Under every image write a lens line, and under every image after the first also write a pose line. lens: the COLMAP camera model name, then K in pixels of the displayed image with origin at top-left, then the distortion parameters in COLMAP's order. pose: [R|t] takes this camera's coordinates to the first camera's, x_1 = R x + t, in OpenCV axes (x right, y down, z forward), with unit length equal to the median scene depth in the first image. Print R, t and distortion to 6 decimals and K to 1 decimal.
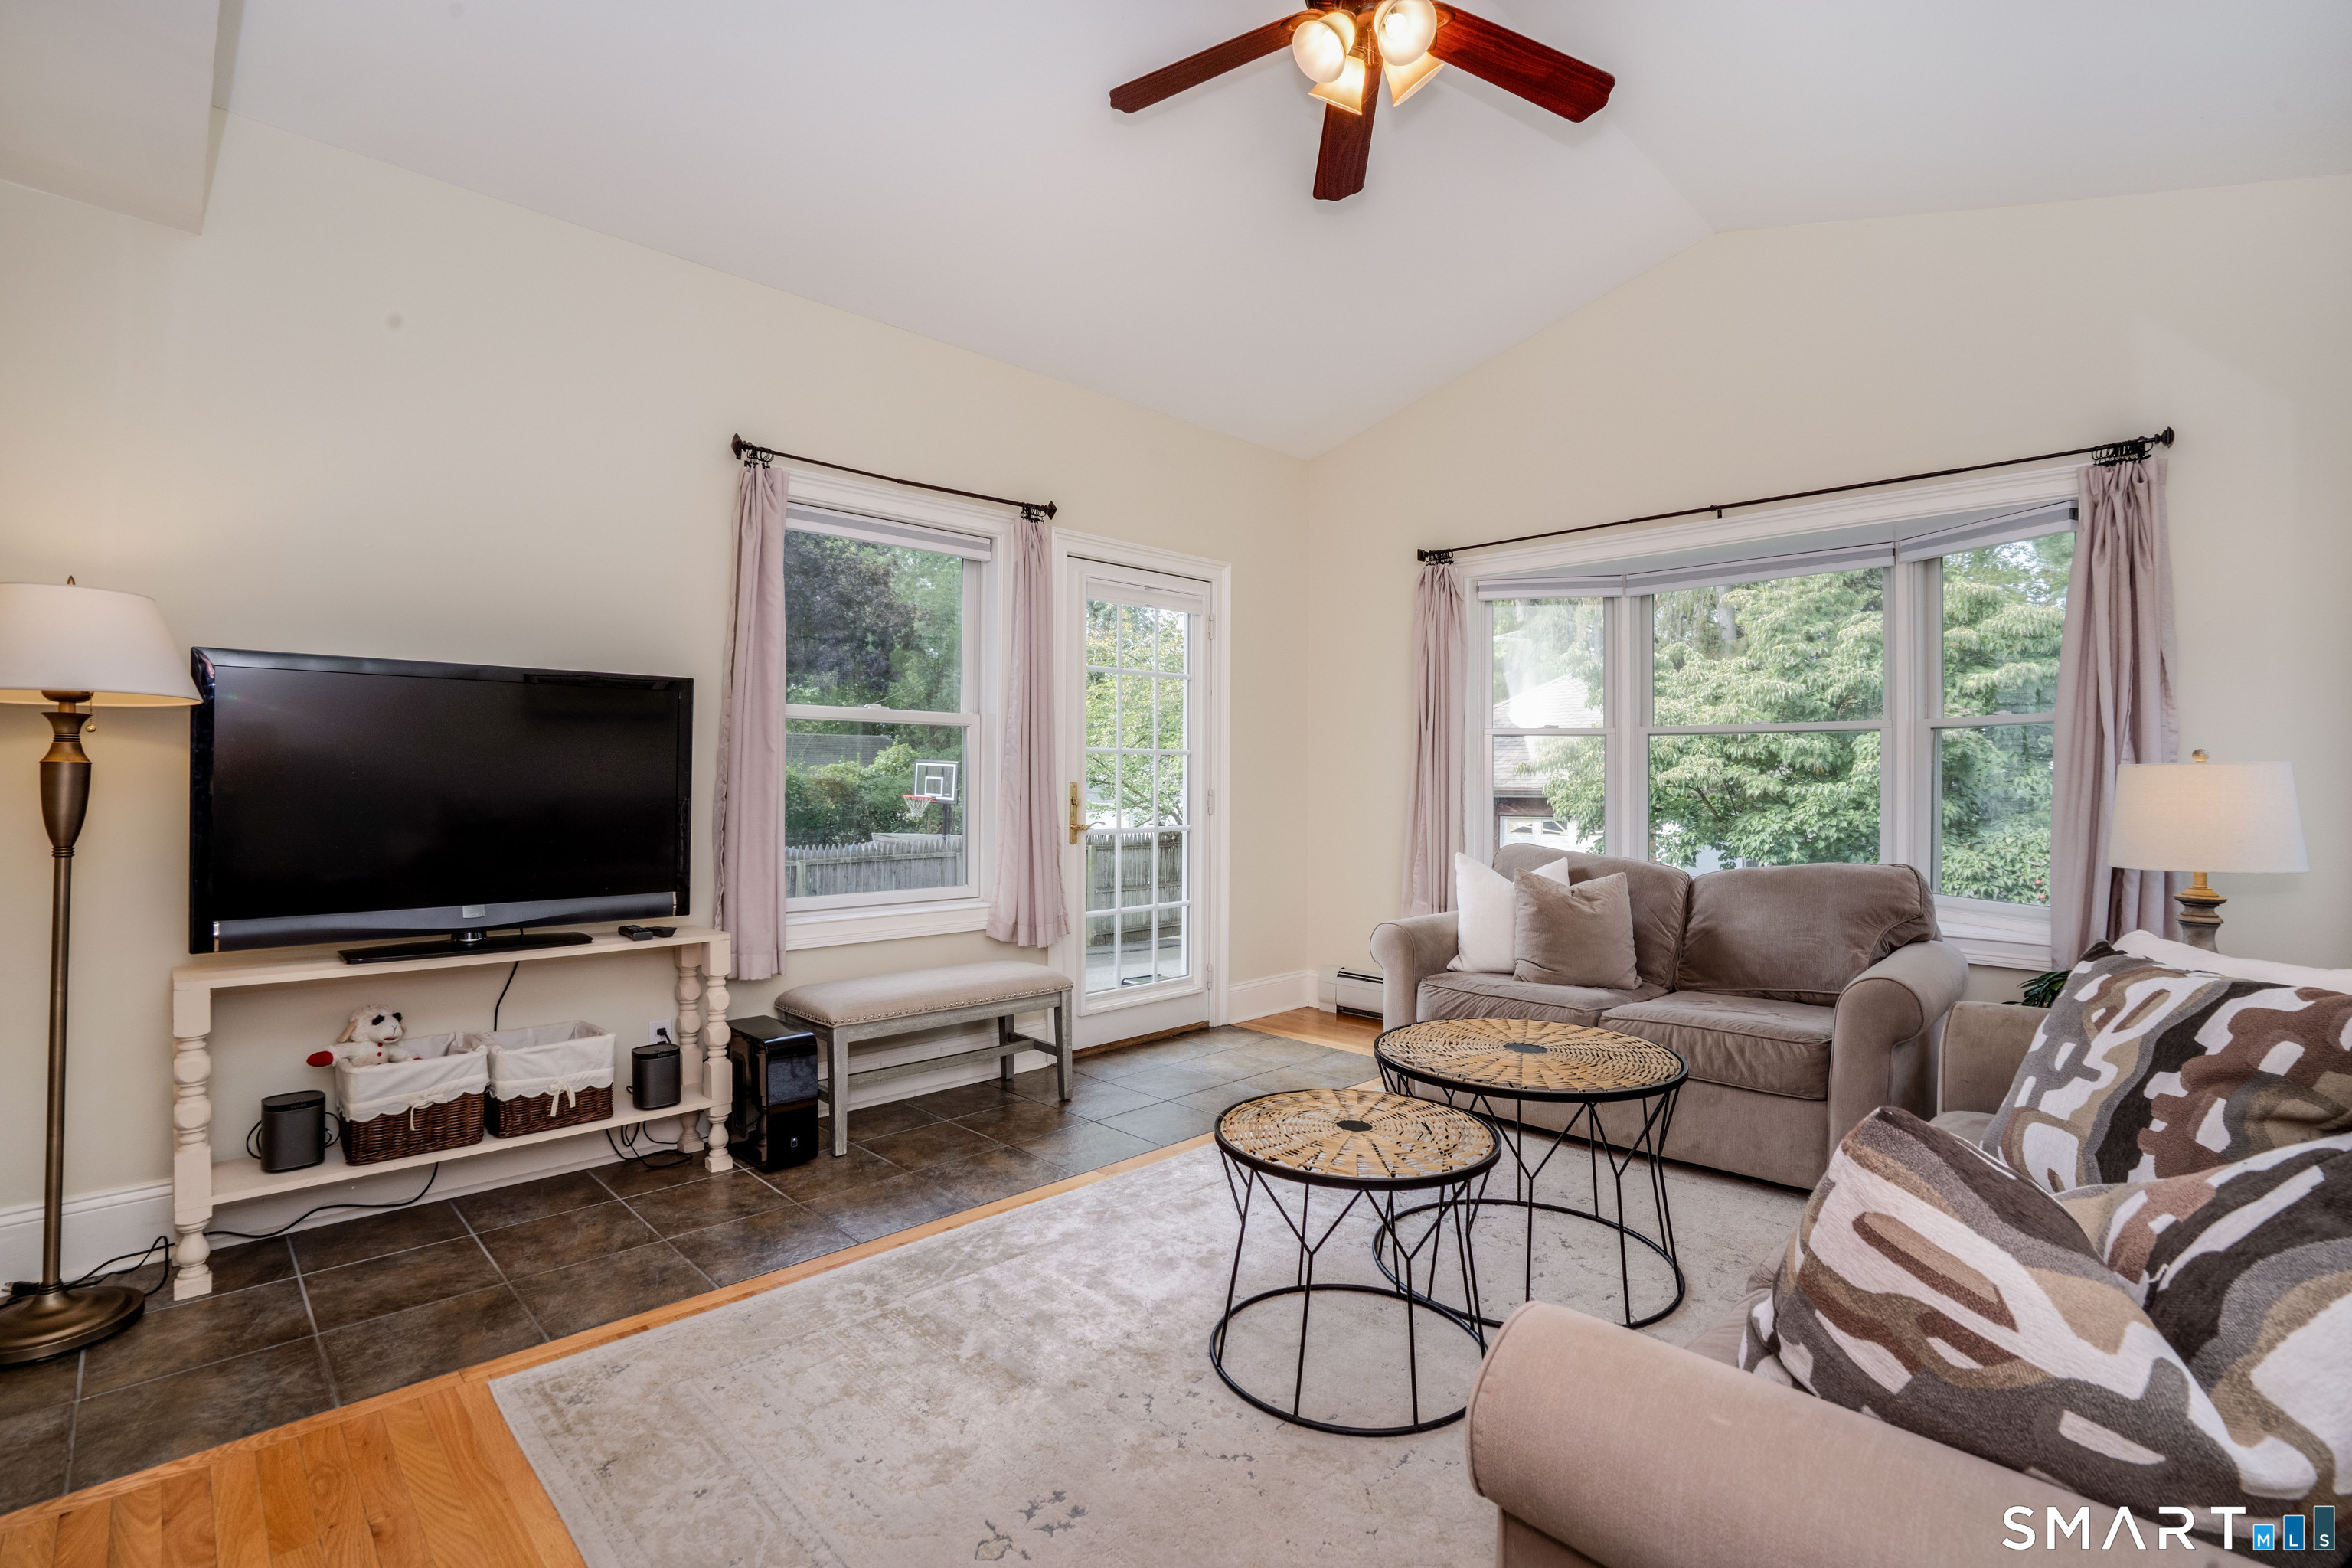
lens RADIAL K [[1079.8, 0, 1176.0], [0, 1079.8, 784.0], [0, 0, 1]] dist [-0.041458, 0.000078]
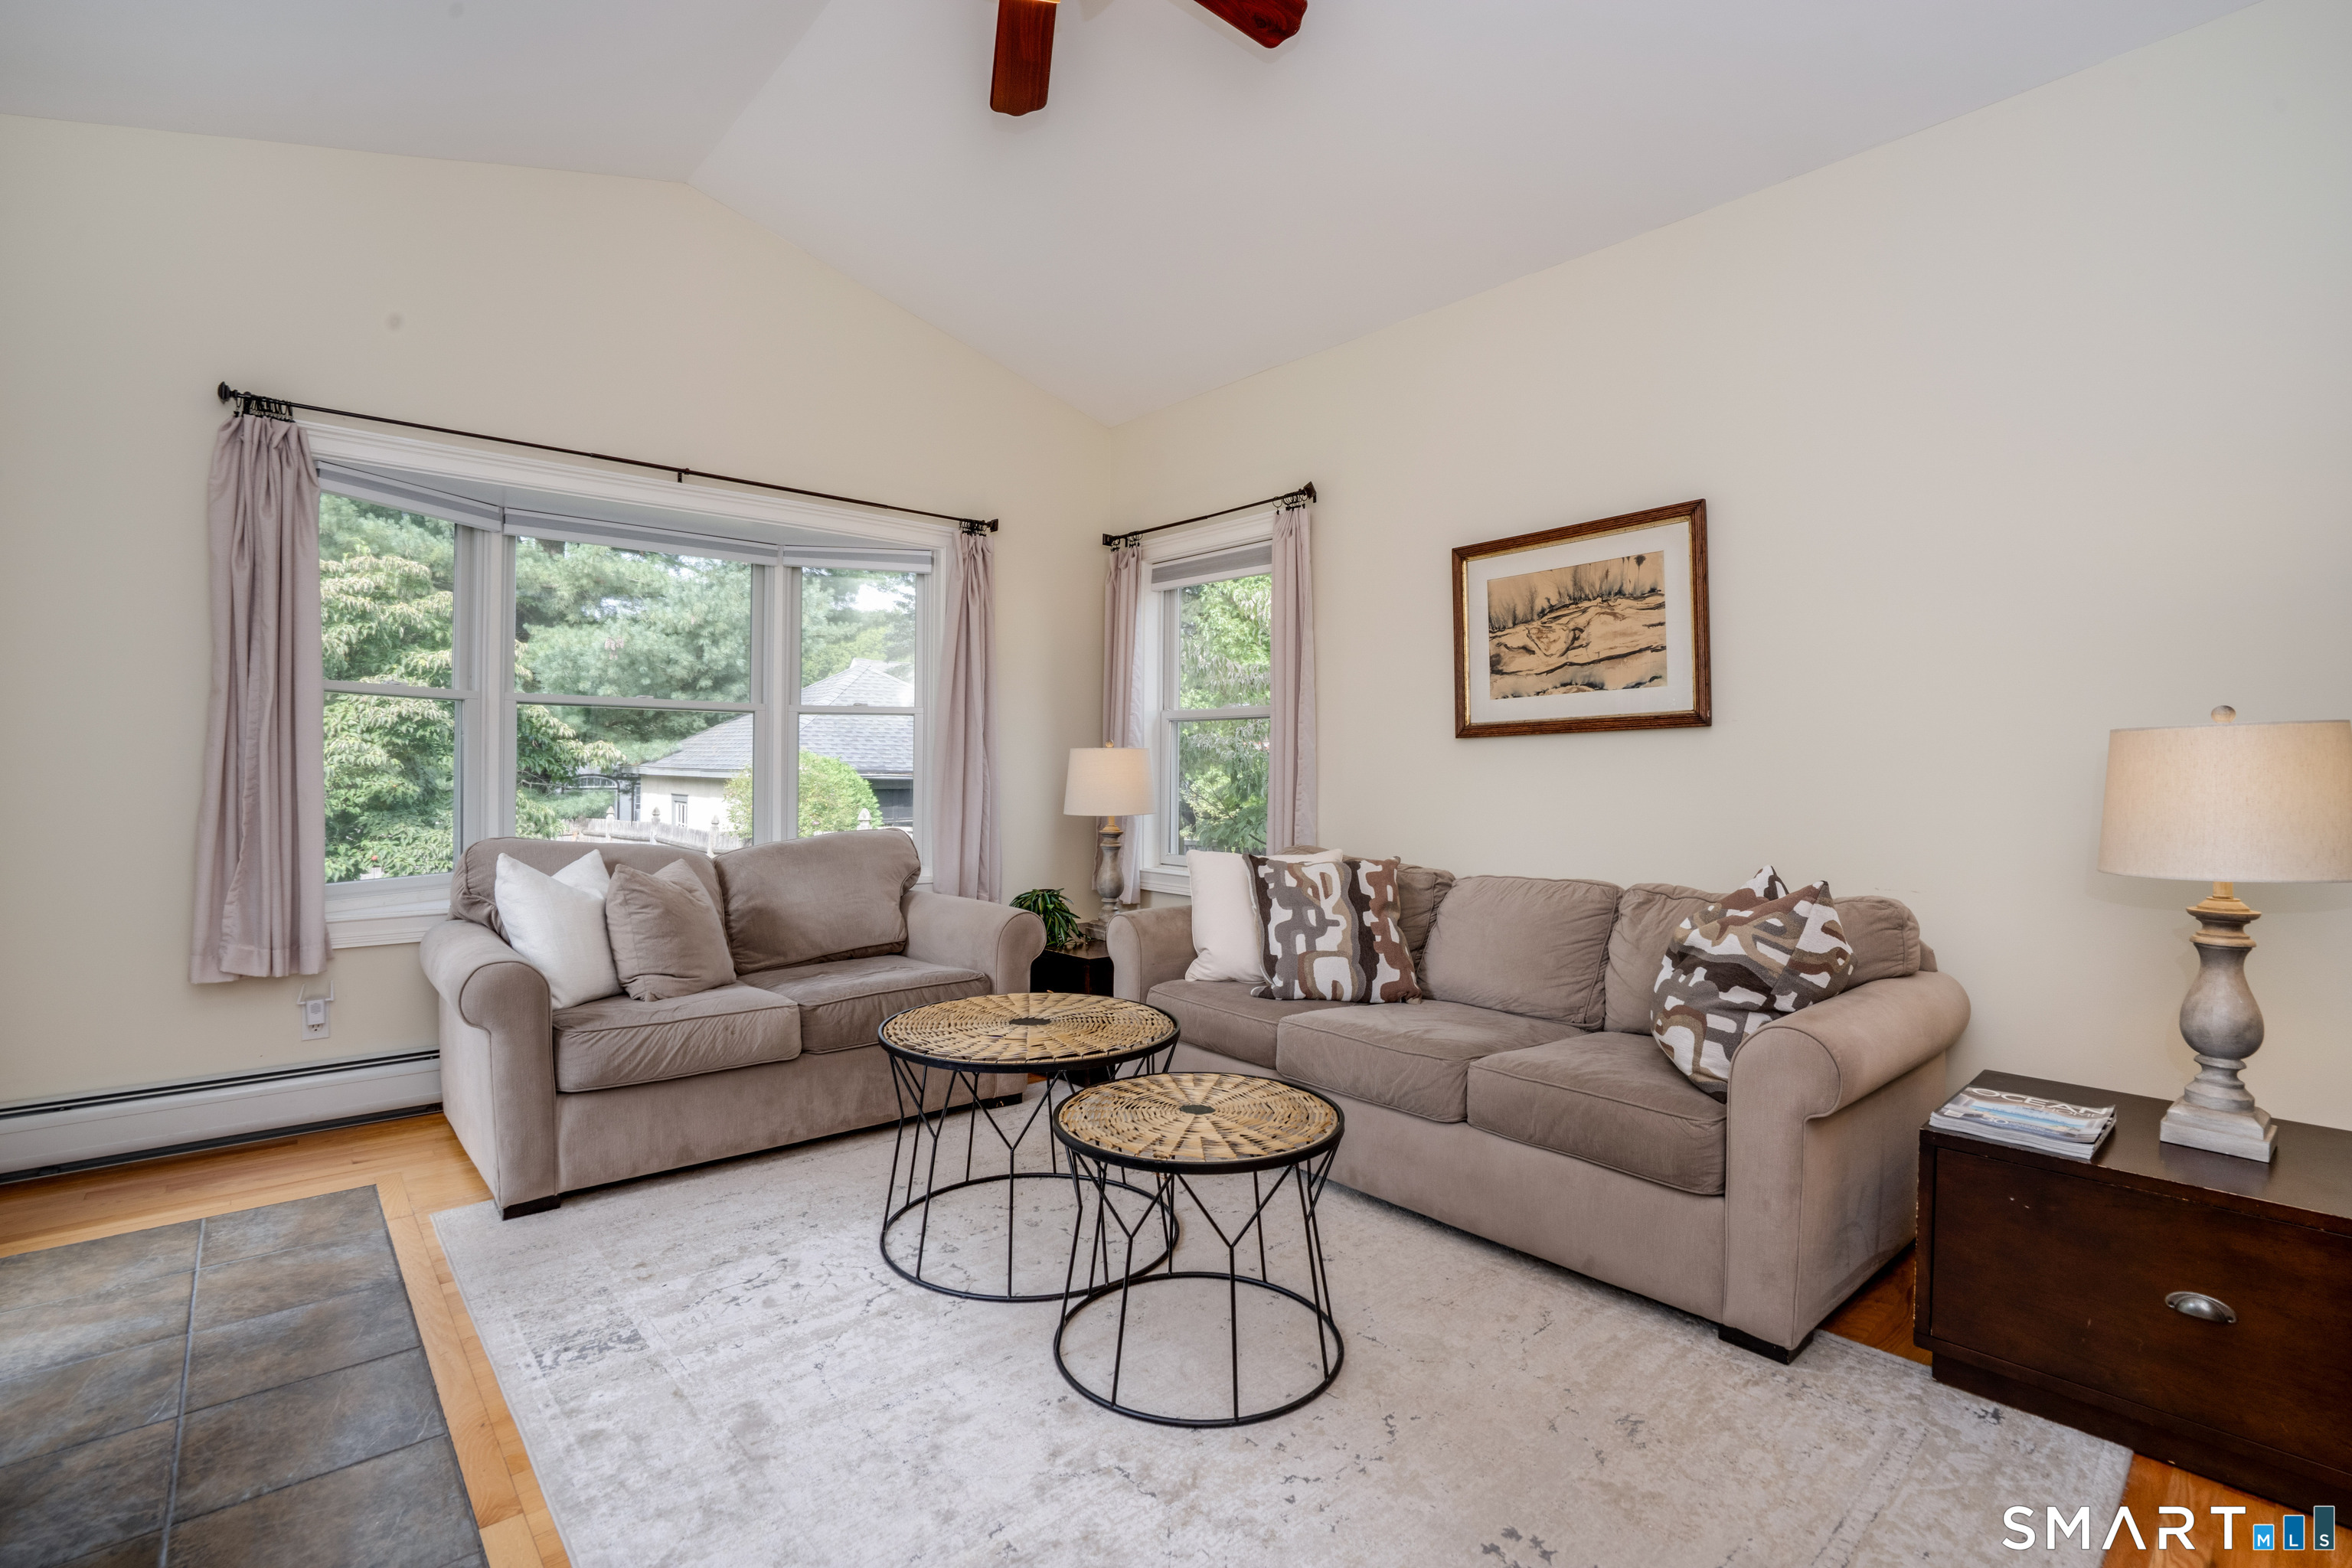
lens RADIAL K [[1079.8, 0, 1176.0], [0, 1079.8, 784.0], [0, 0, 1]] dist [-0.041458, 0.000078]
pose [[0.054020, -0.017304, 0.998390, -0.665554], [0.000318, 0.999850, 0.017312, 0.007372], [-0.998540, -0.000618, 0.054017, 0.809367]]
